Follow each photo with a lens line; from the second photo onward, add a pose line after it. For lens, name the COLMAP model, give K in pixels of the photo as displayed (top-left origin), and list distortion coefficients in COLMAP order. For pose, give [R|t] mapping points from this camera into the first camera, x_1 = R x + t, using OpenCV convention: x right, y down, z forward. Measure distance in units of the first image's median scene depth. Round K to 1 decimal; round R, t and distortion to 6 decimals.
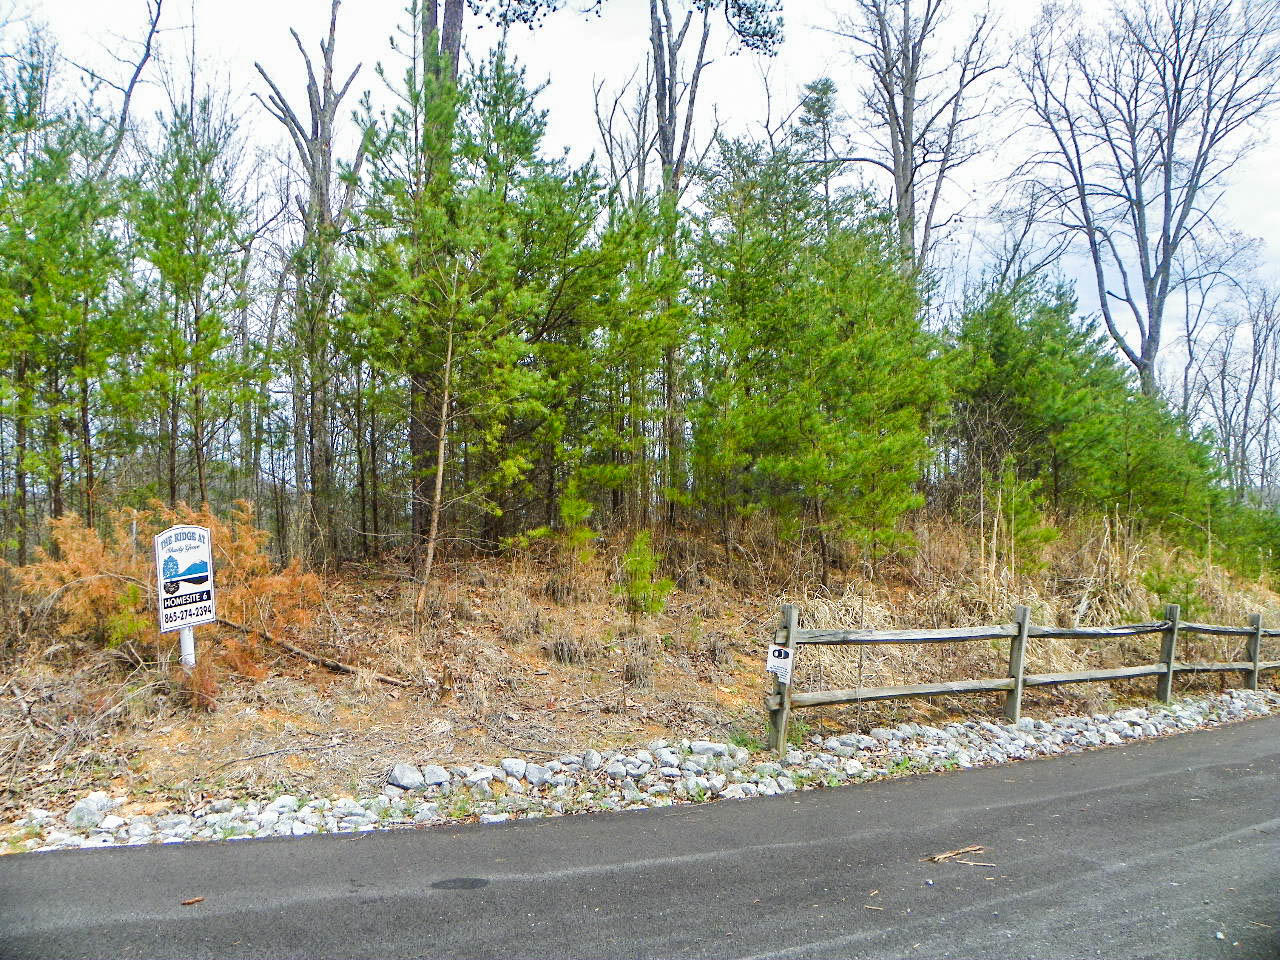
lens RADIAL K [[992.2, 0, 637.0], [0, 992.2, 477.9], [0, 0, 1]] dist [-0.143160, 0.078430]
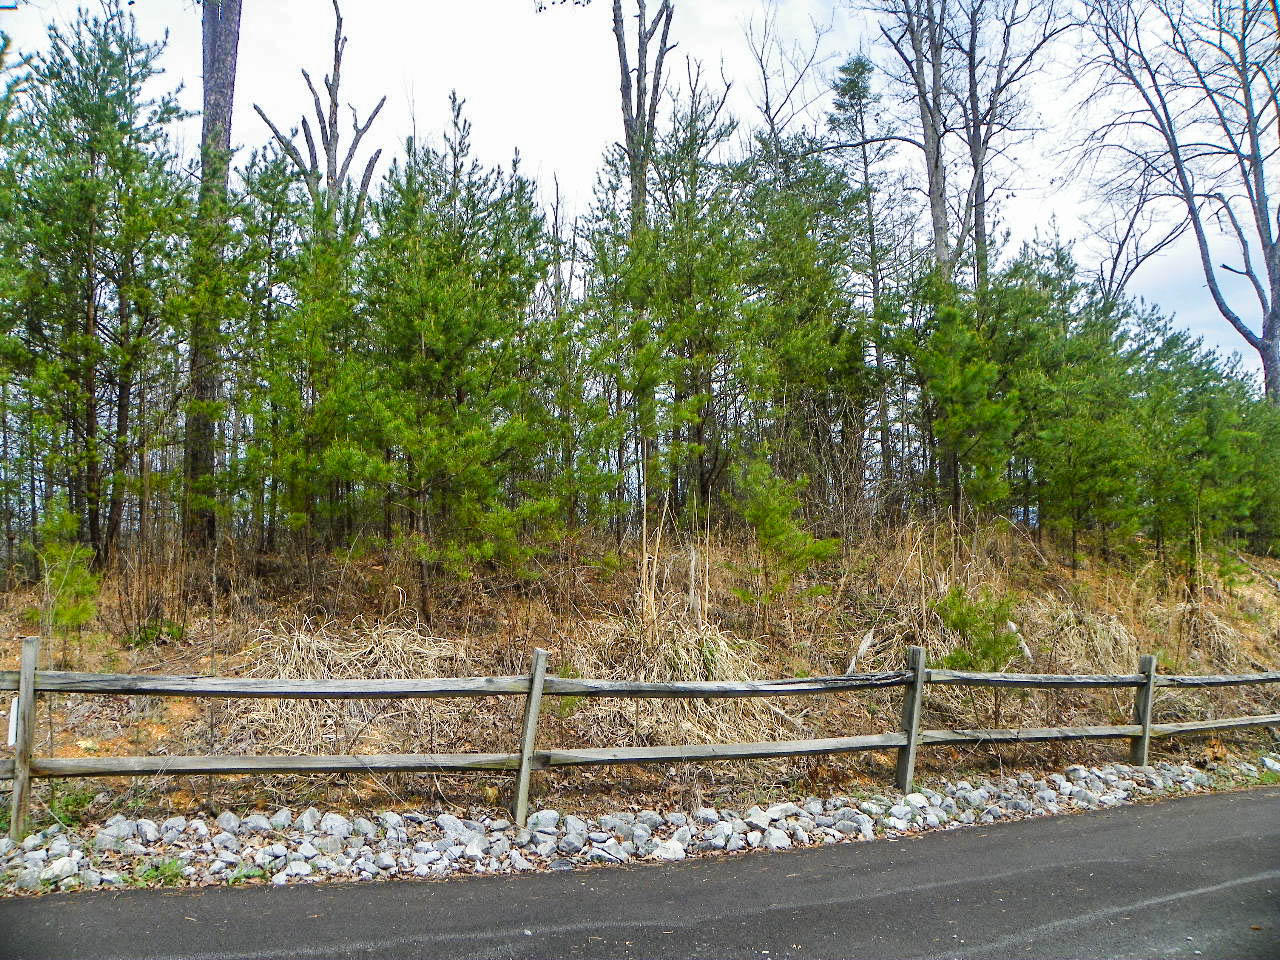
lens RADIAL K [[968.0, 0, 637.7], [0, 968.0, 474.0], [0, 0, 1]] dist [-0.162147, 0.105844]
pose [[0.975093, -0.033261, -0.219289, 0.175457], [0.026361, 0.999063, -0.034319, 0.009089], [0.220225, 0.027683, 0.975056, 0.096460]]
